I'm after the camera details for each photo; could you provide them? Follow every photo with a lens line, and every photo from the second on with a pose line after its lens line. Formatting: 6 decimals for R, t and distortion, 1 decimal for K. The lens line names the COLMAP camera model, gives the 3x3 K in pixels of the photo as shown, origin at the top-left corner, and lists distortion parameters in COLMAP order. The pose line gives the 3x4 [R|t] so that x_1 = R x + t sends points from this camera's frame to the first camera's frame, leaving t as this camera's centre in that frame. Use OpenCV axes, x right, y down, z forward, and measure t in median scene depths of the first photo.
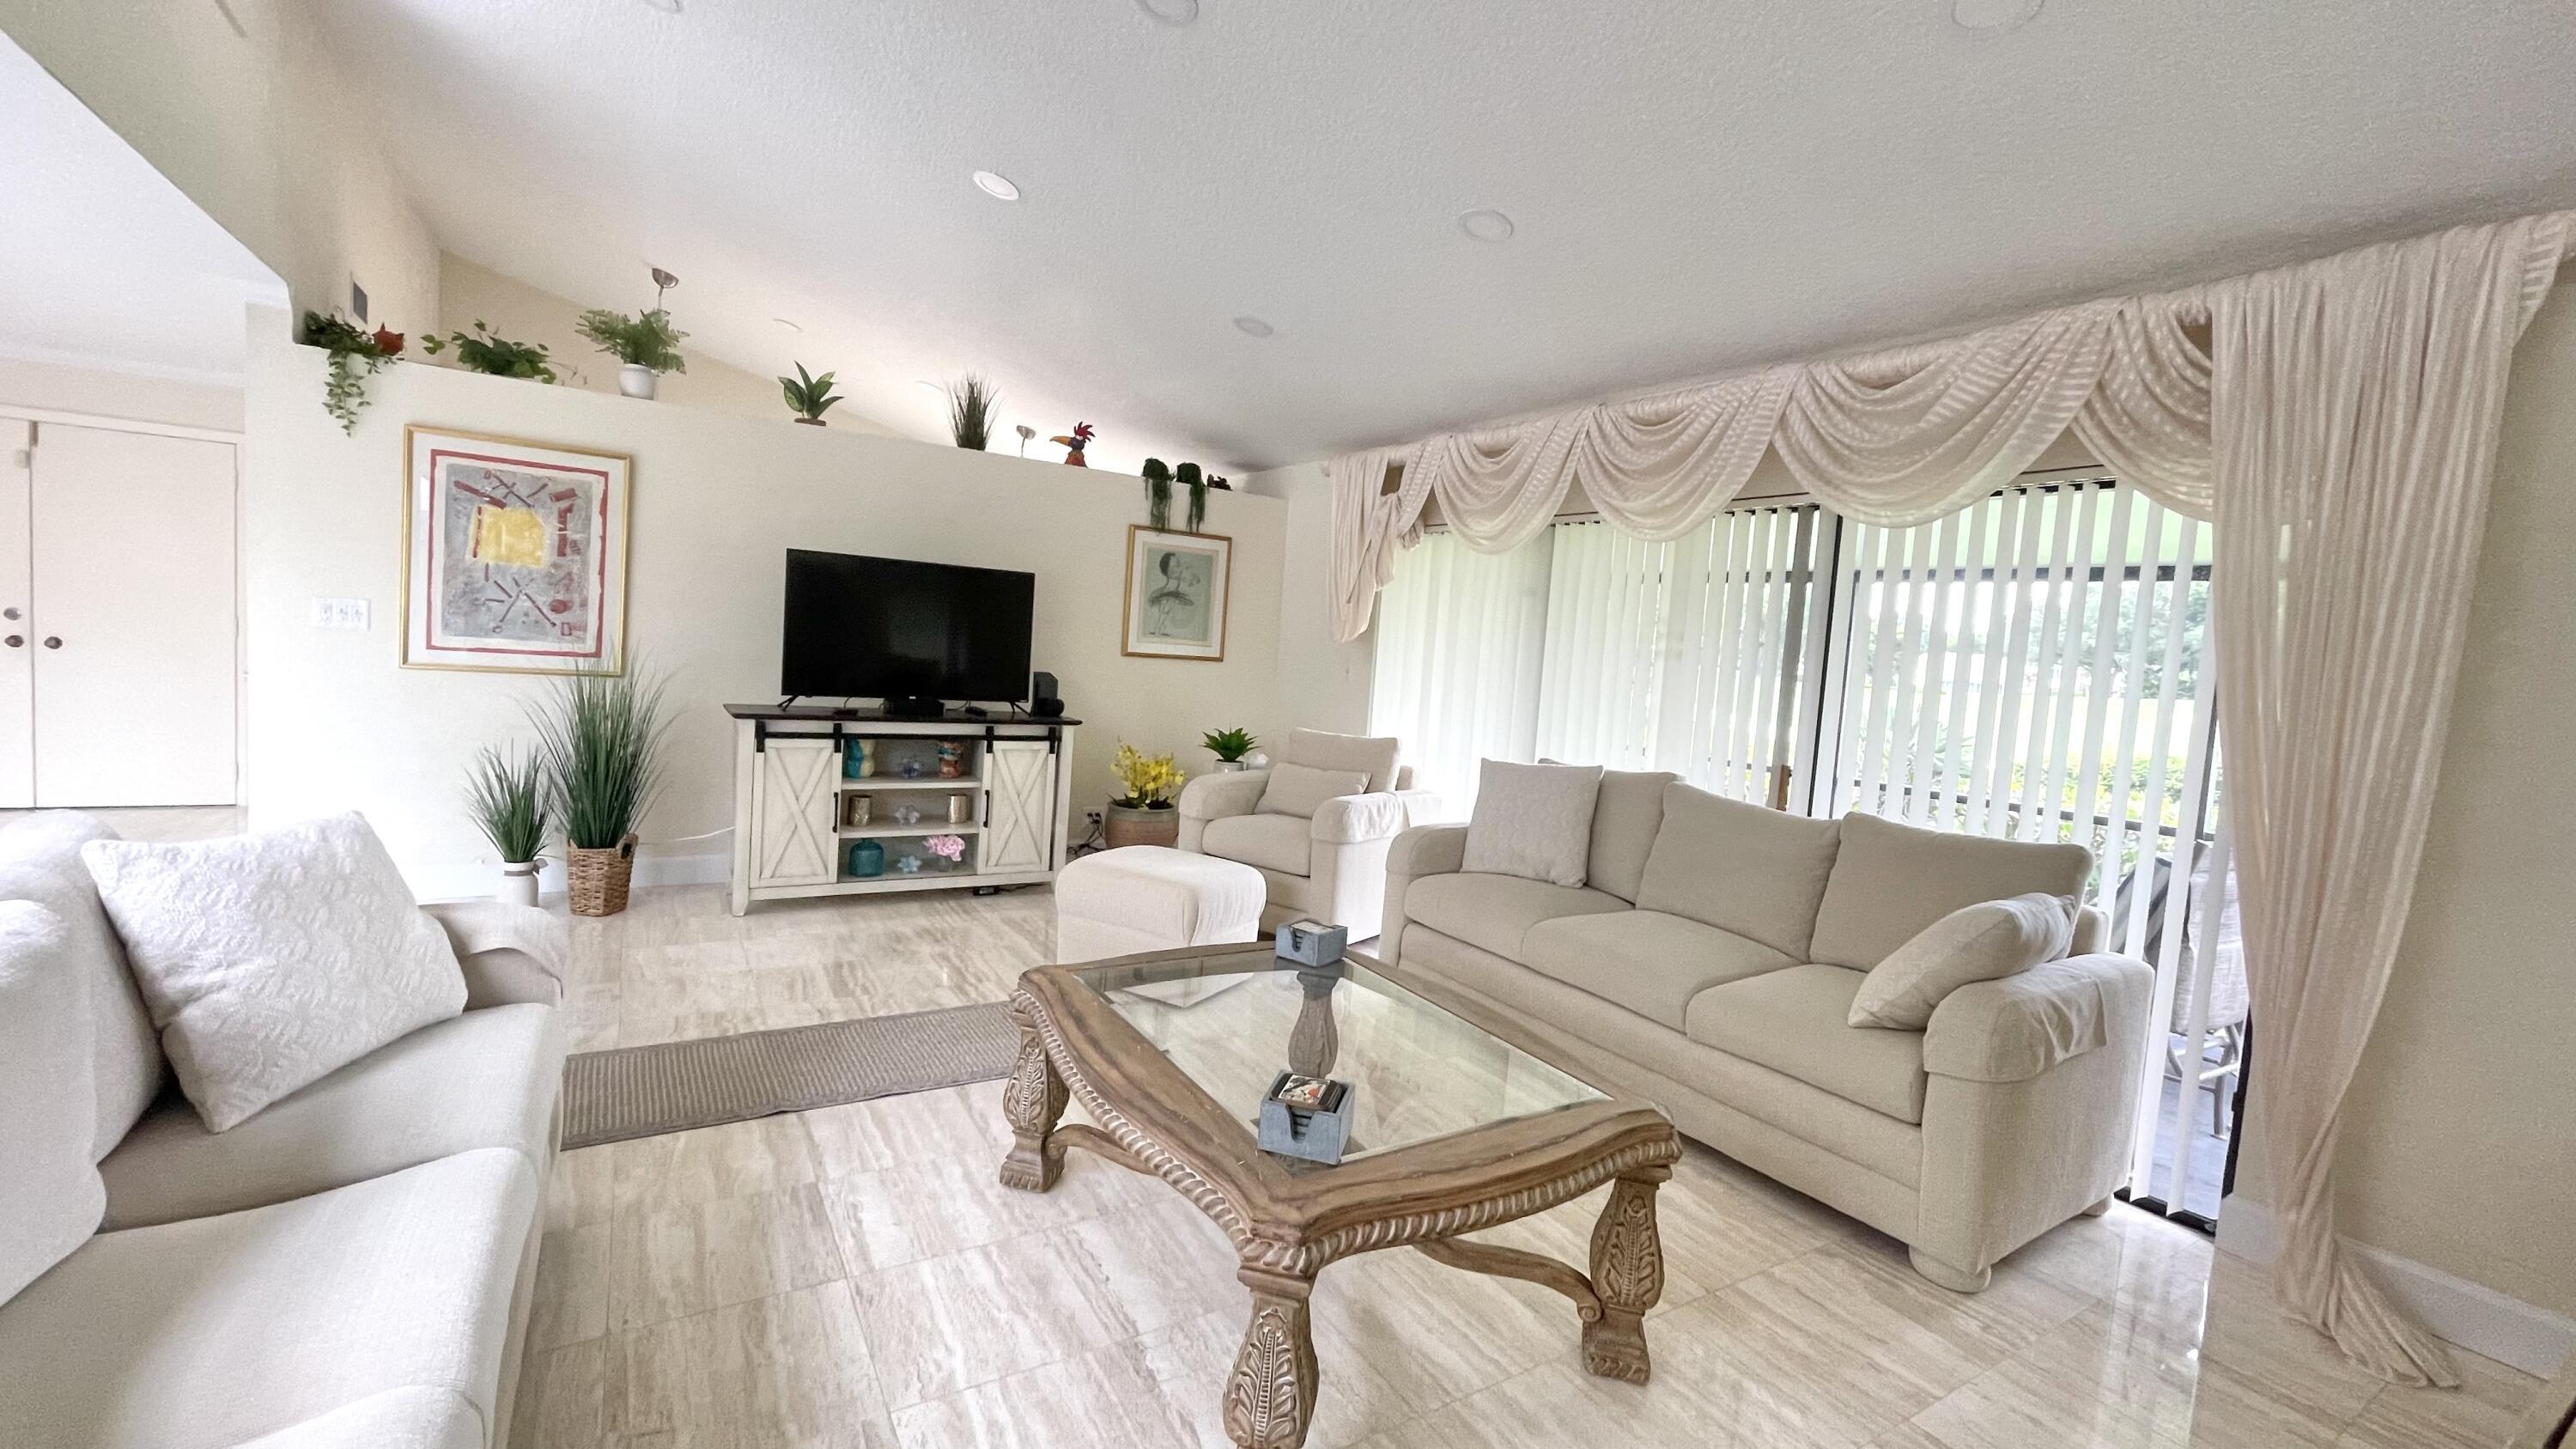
lens RADIAL K [[1043.8, 0, 1268.5], [0, 1043.8, 723.5], [0, 0, 1]] dist [0.000240, -0.000004]
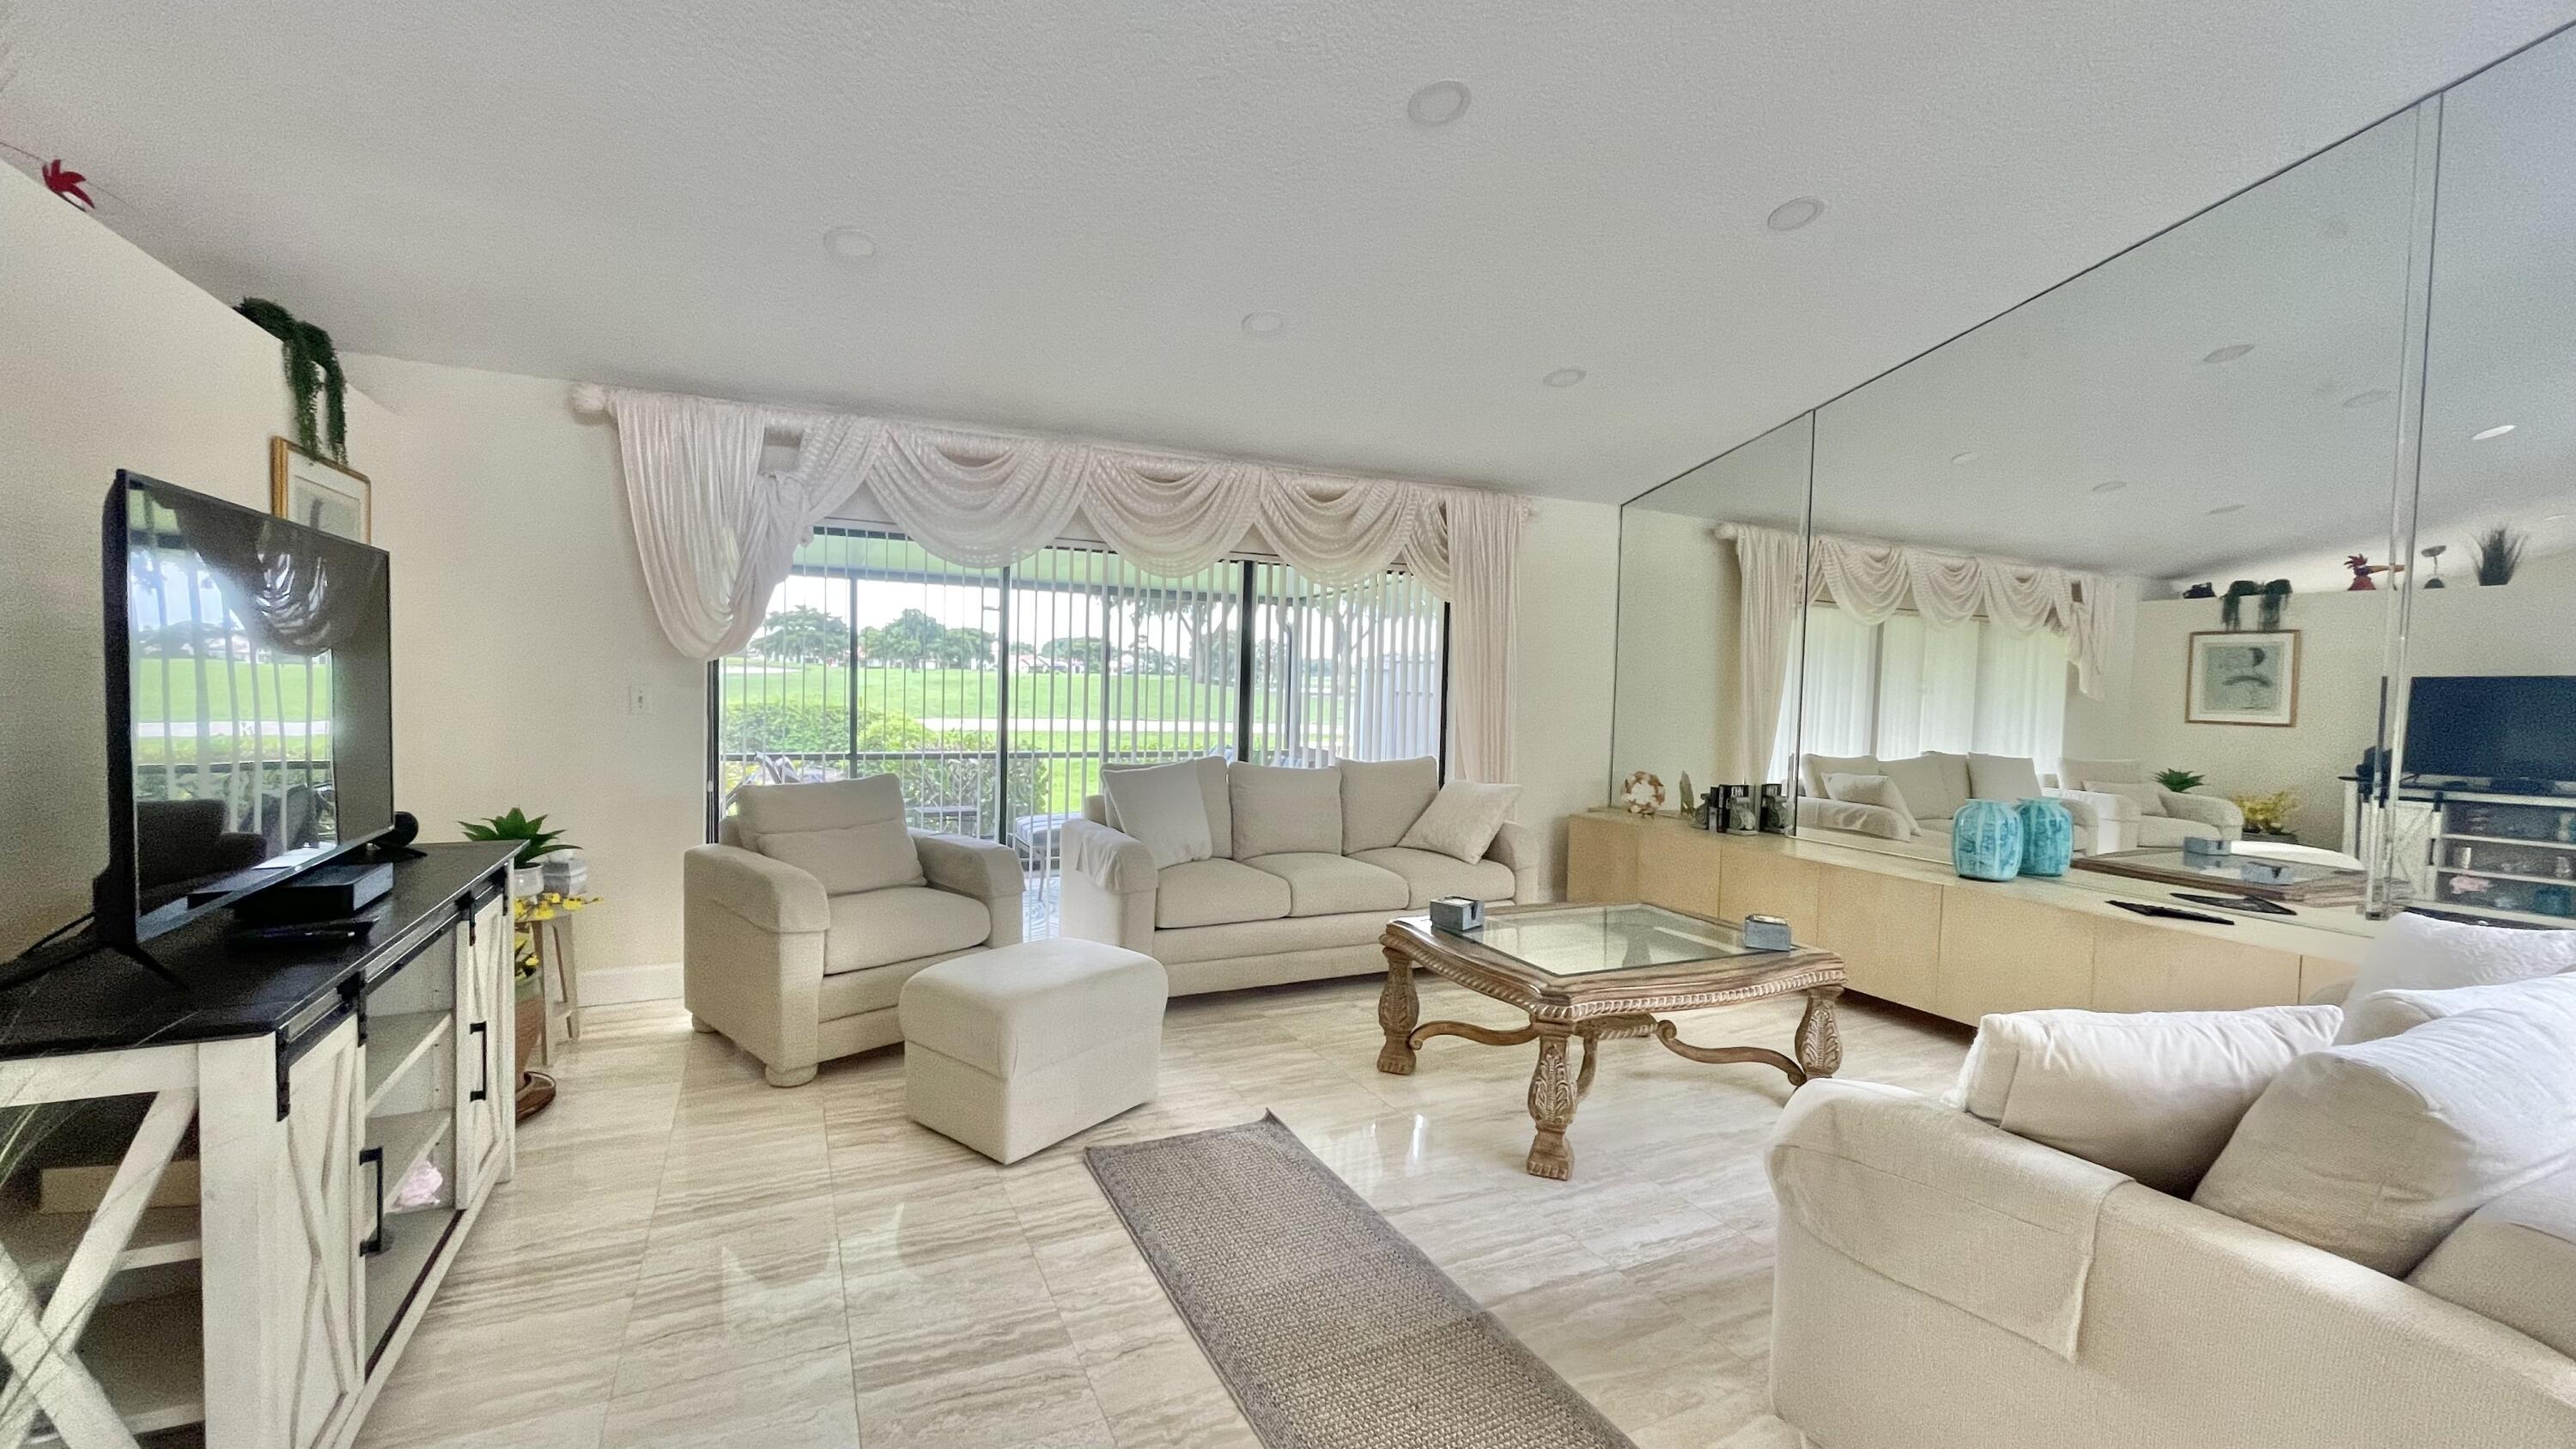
lens RADIAL K [[1043.8, 0, 1276.6], [0, 1043.8, 716.4], [0, 0, 1]] dist [0.000240, -0.000004]
pose [[0.100229, -0.108951, 0.988981, -1.148049], [0.058366, 0.992919, 0.103470, -0.170327], [-0.993251, 0.047353, 0.105878, 0.983778]]
